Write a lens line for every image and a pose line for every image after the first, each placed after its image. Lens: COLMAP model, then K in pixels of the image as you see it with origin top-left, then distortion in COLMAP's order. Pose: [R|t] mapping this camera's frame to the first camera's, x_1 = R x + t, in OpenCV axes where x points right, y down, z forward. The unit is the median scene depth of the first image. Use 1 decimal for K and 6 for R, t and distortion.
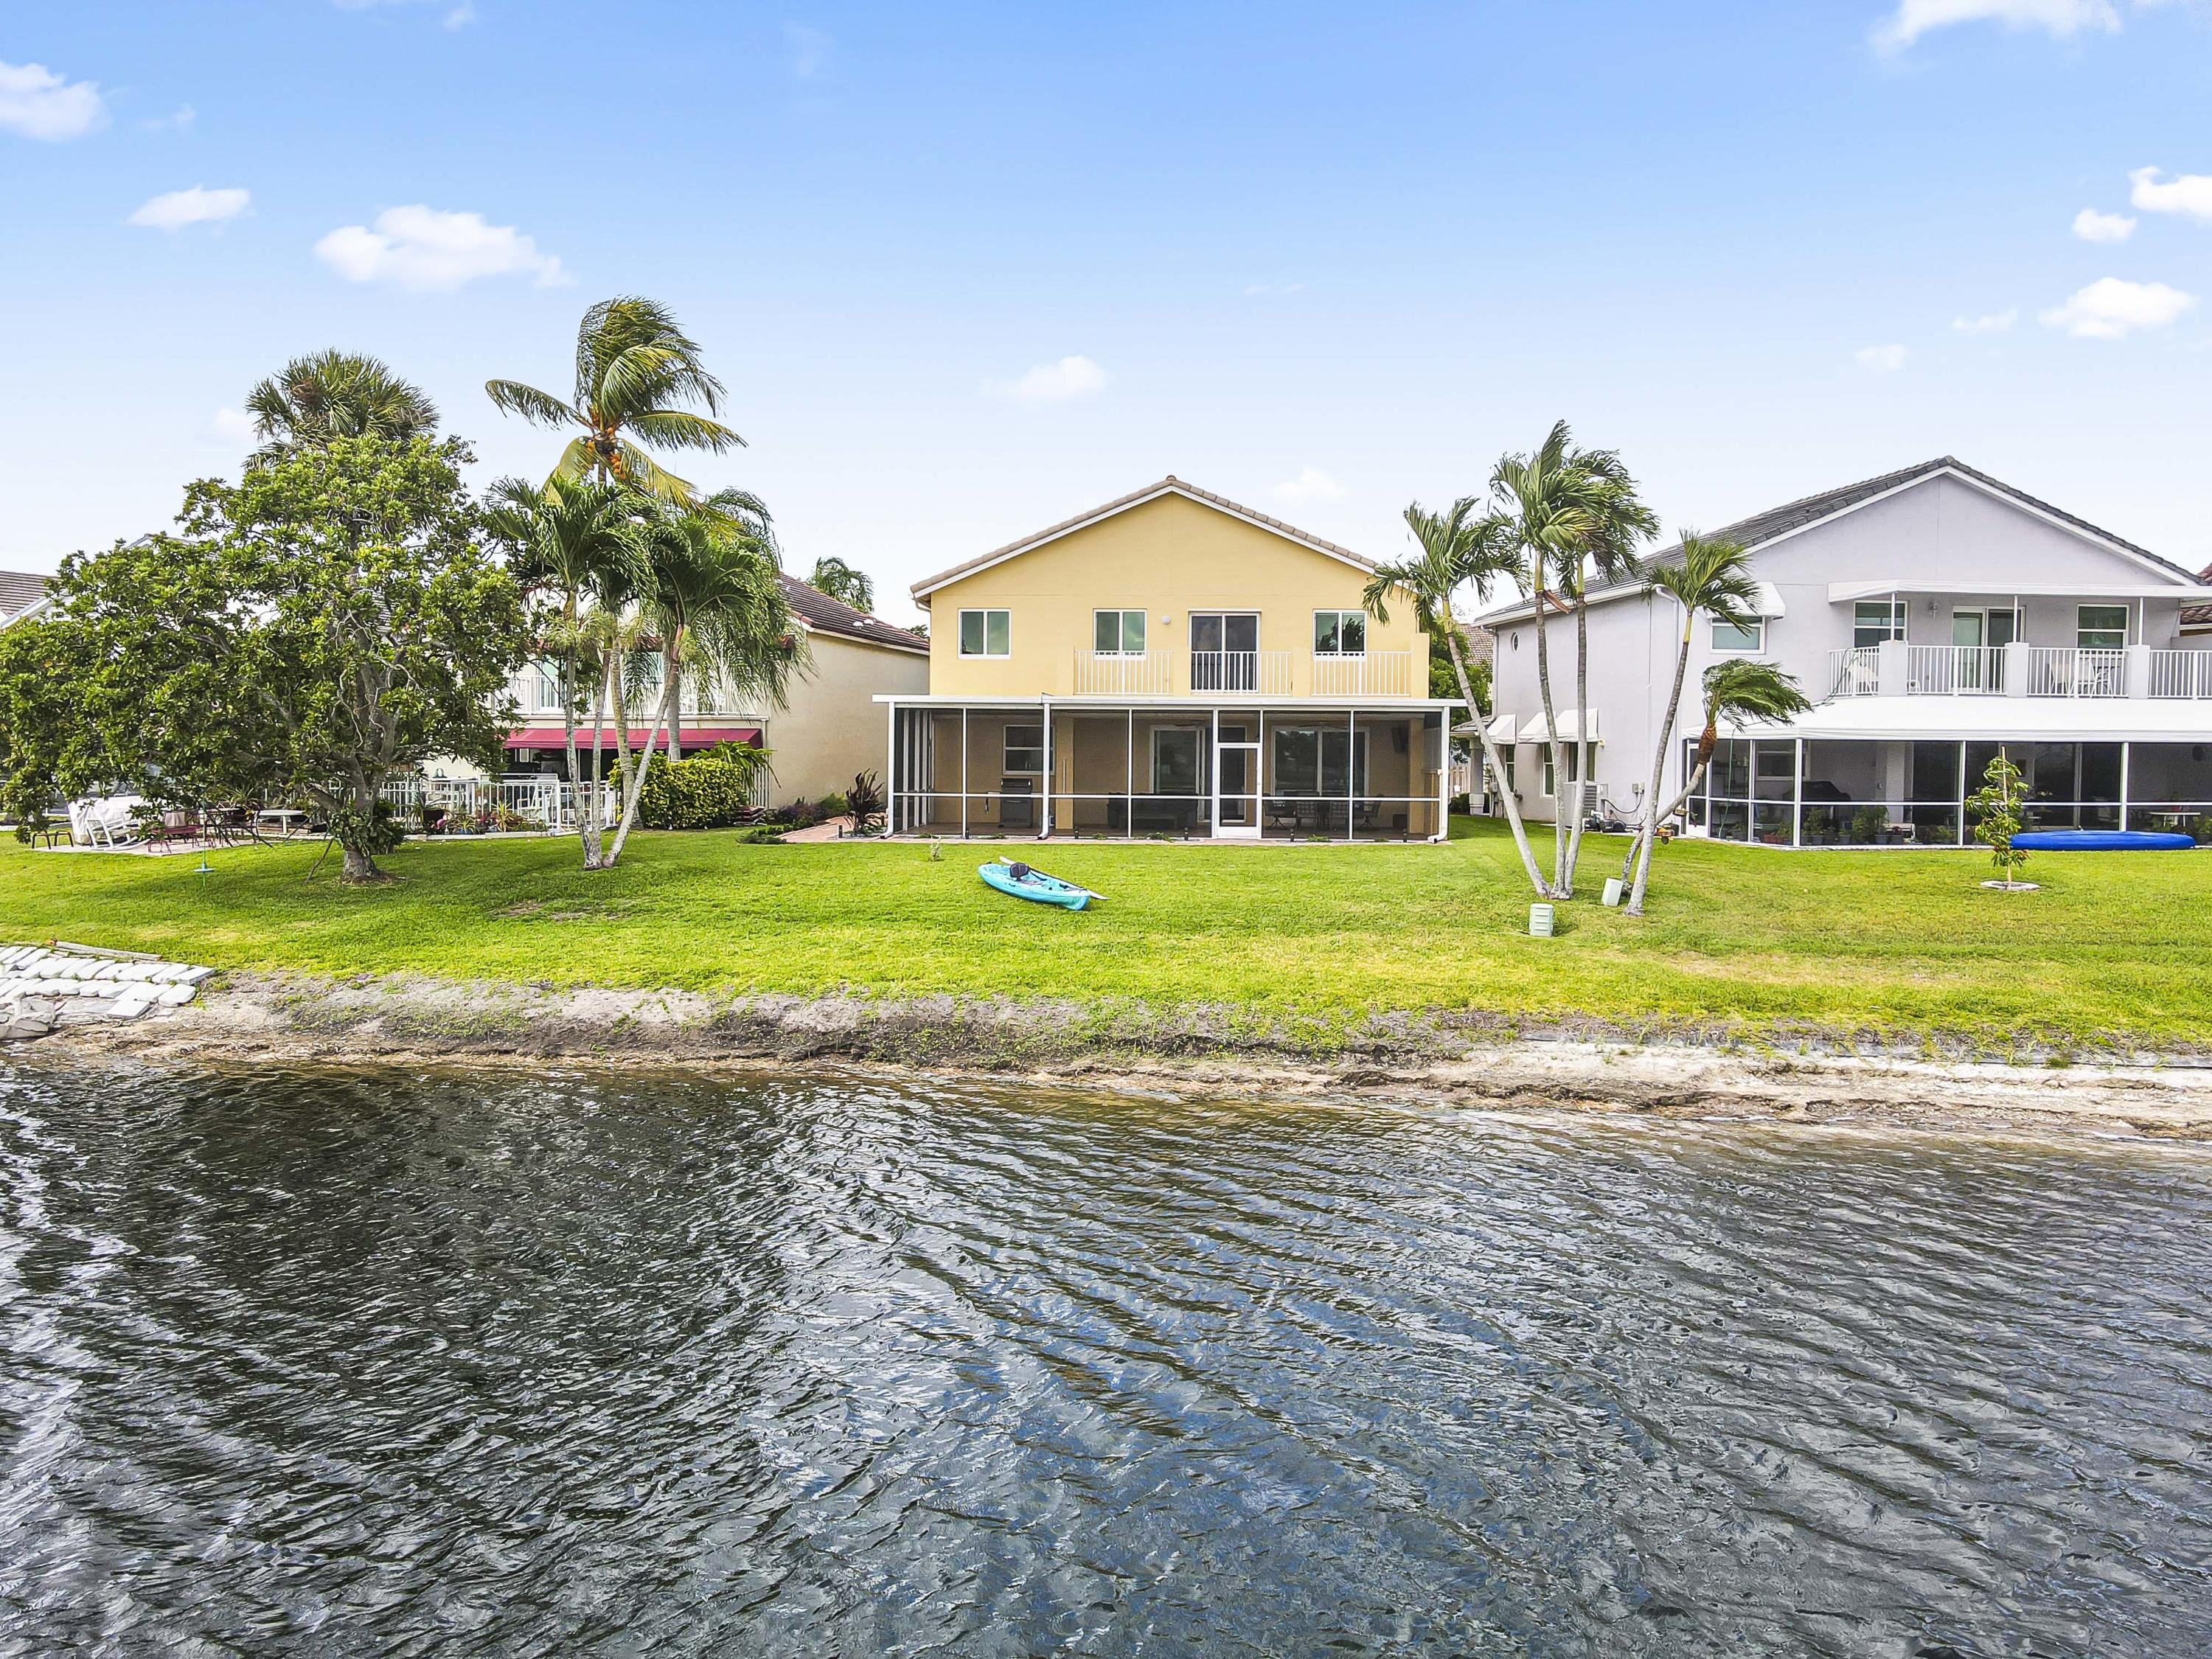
lens RADIAL K [[1613.1, 0, 1106.0], [0, 1613.1, 829.5], [0, 0, 1]] dist [-0.011267, 0.049363]
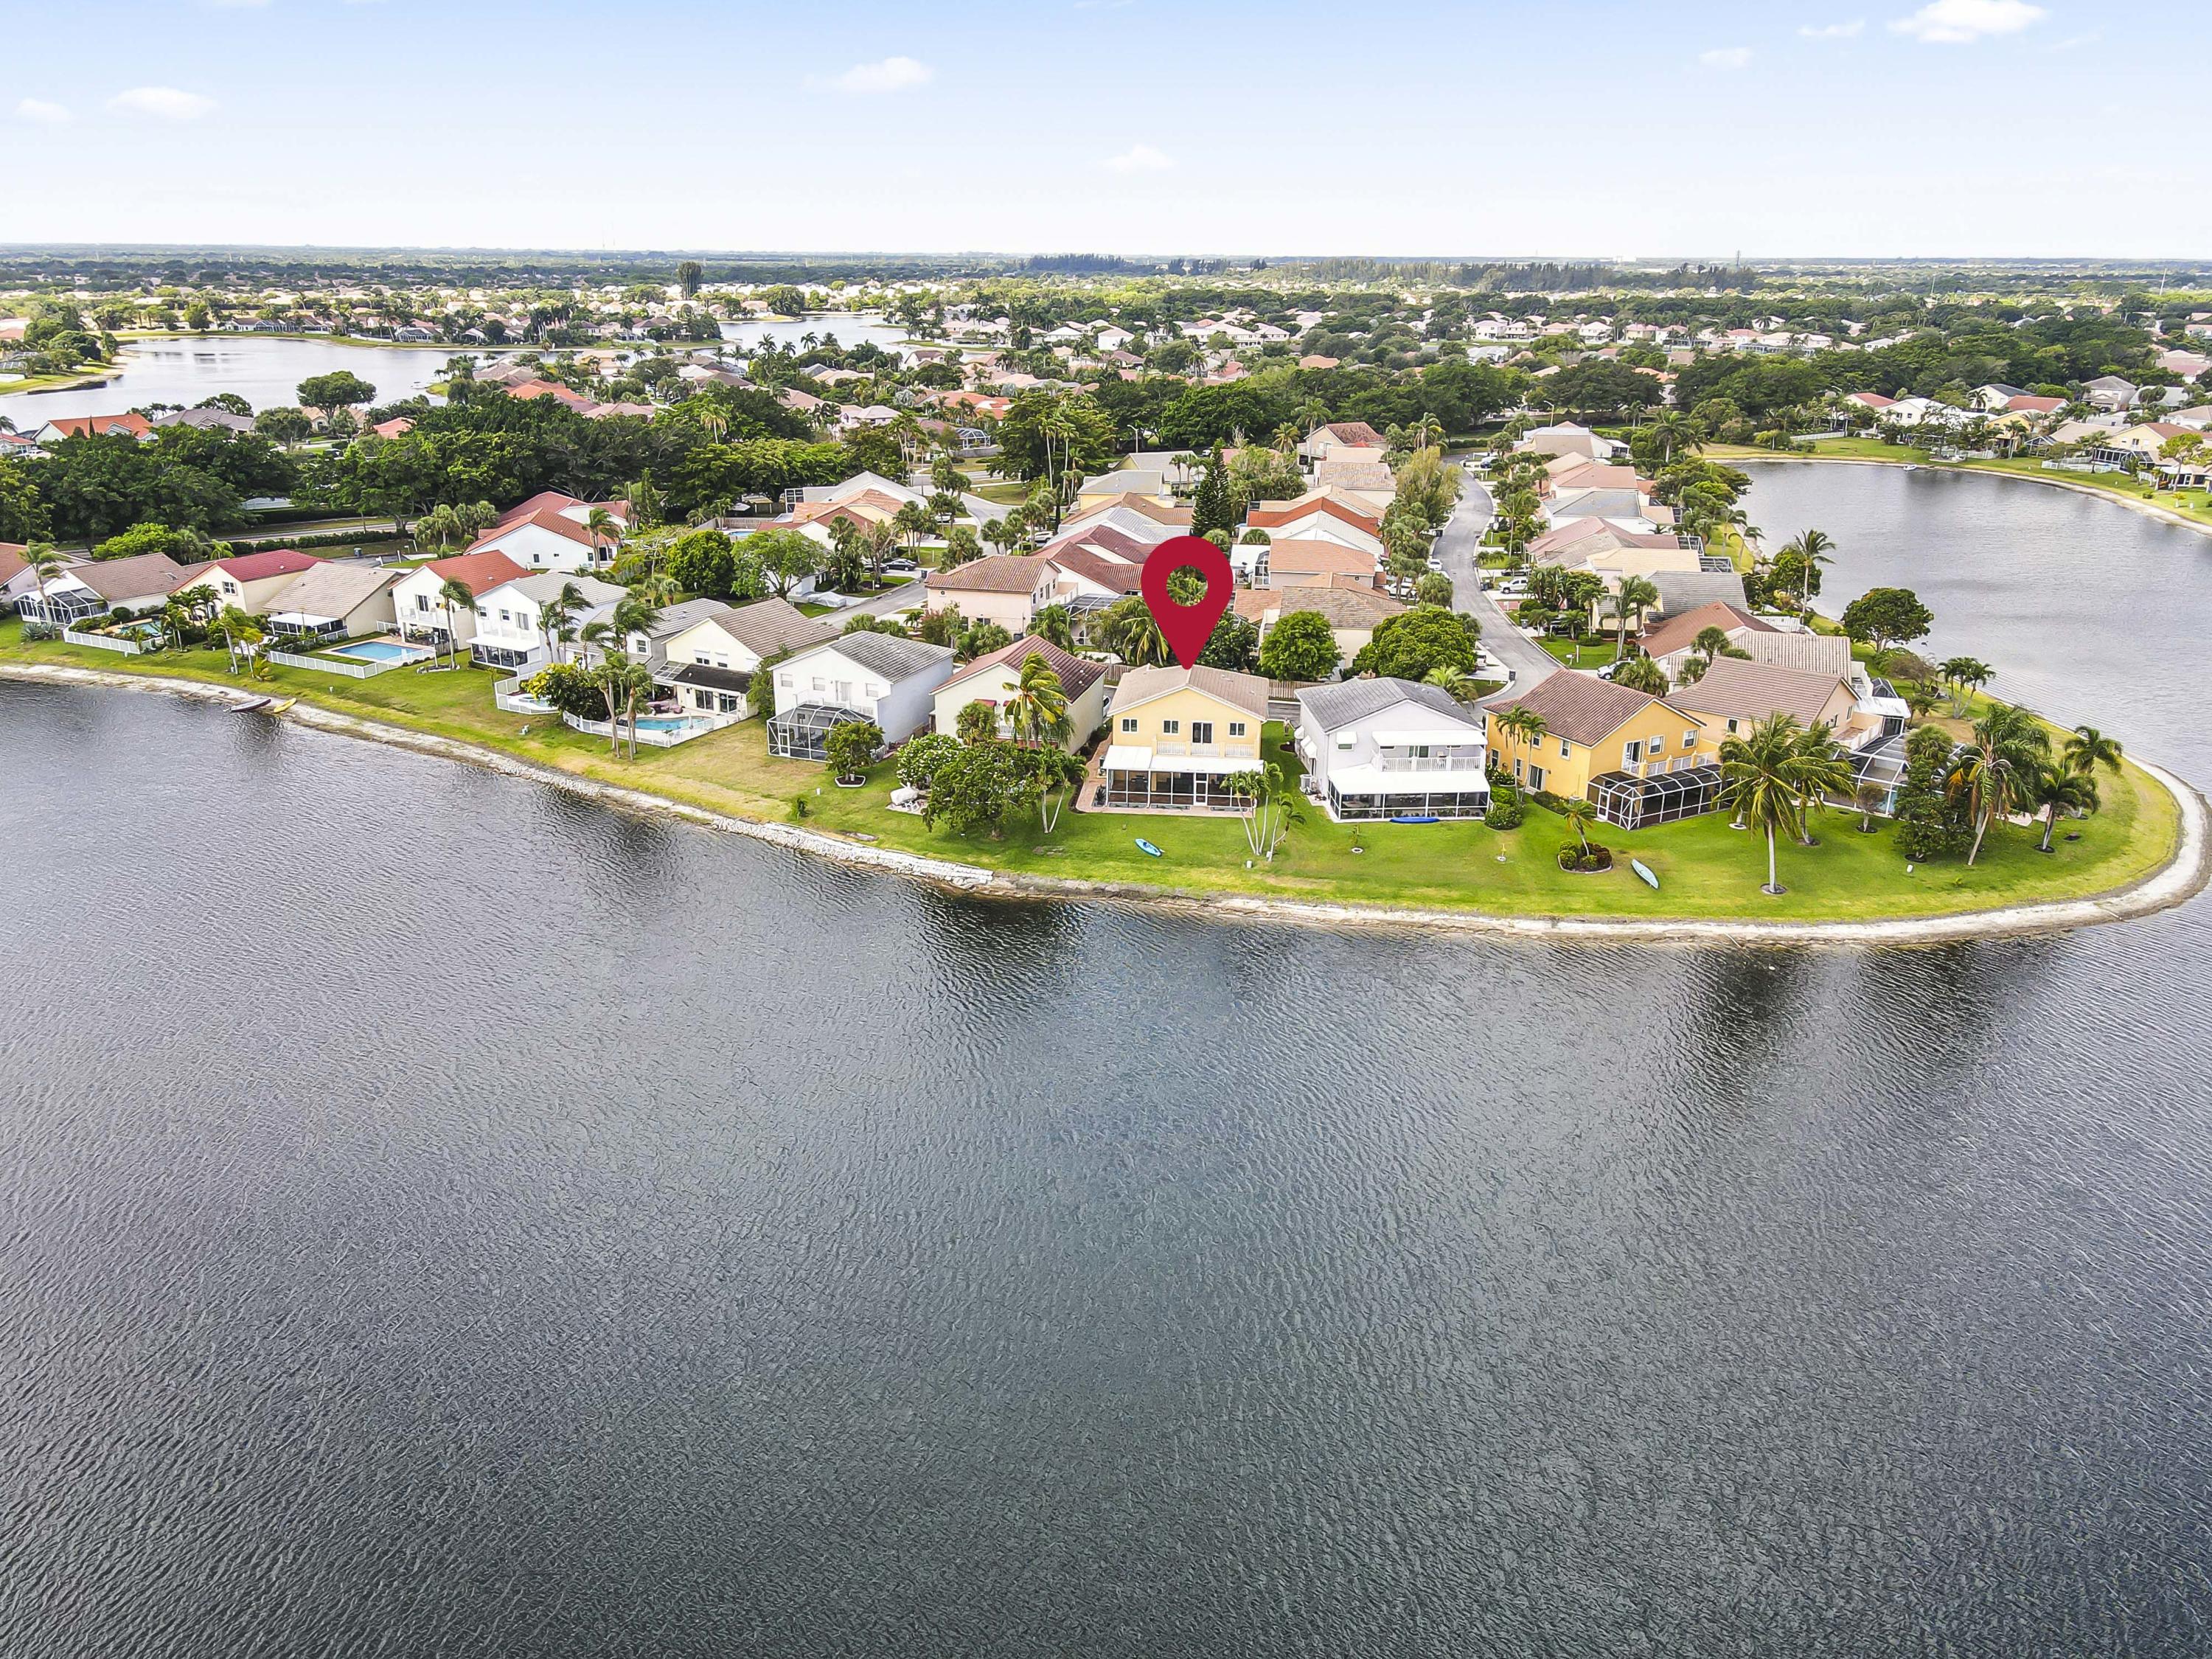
lens RADIAL K [[1613.1, 0, 1106.0], [0, 1613.1, 829.5], [0, 0, 1]] dist [-0.011267, 0.049363]
pose [[0.998952, 0.015252, -0.043158, 0.041726], [-0.001887, 0.955772, 0.294103, -1.716696], [0.045735, -0.293713, 0.954799, -4.269908]]
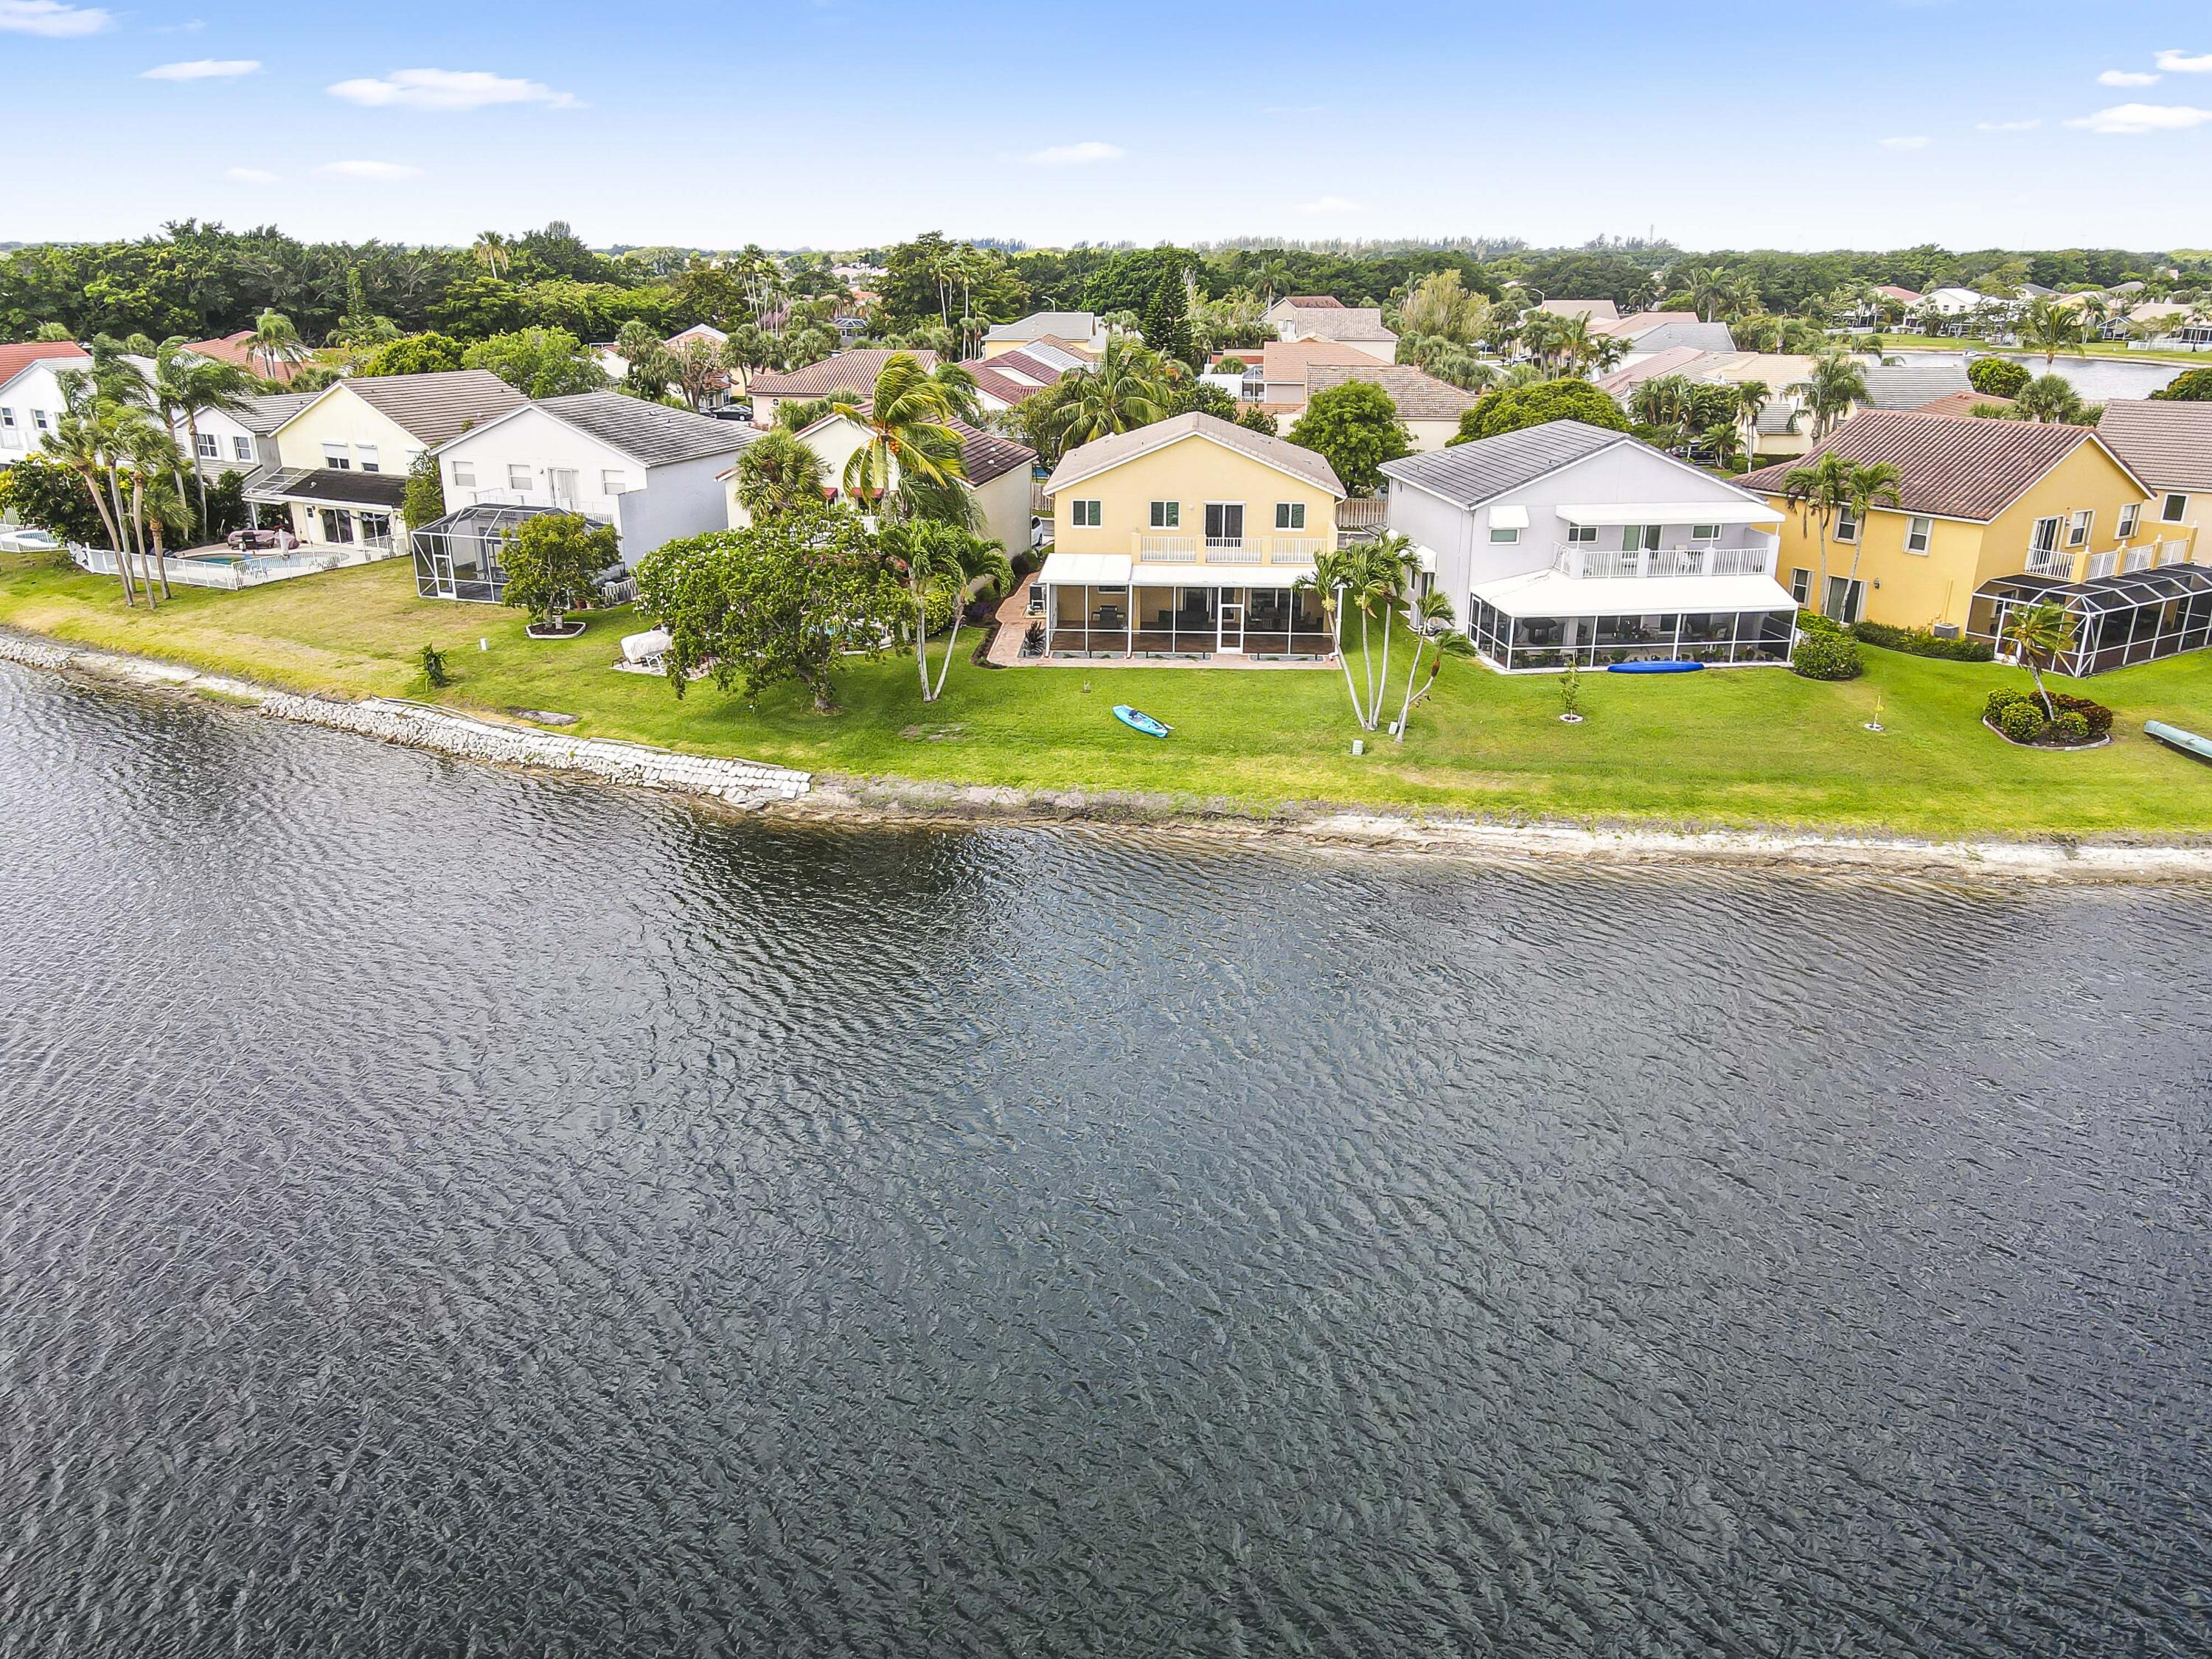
lens RADIAL K [[1613.1, 0, 1106.0], [0, 1613.1, 829.5], [0, 0, 1]] dist [-0.011267, 0.049363]
pose [[0.999925, -0.005938, 0.010731, -0.144825], [0.002532, 0.956085, 0.293079, -0.591613], [-0.012000, -0.293029, 0.956028, -1.471179]]
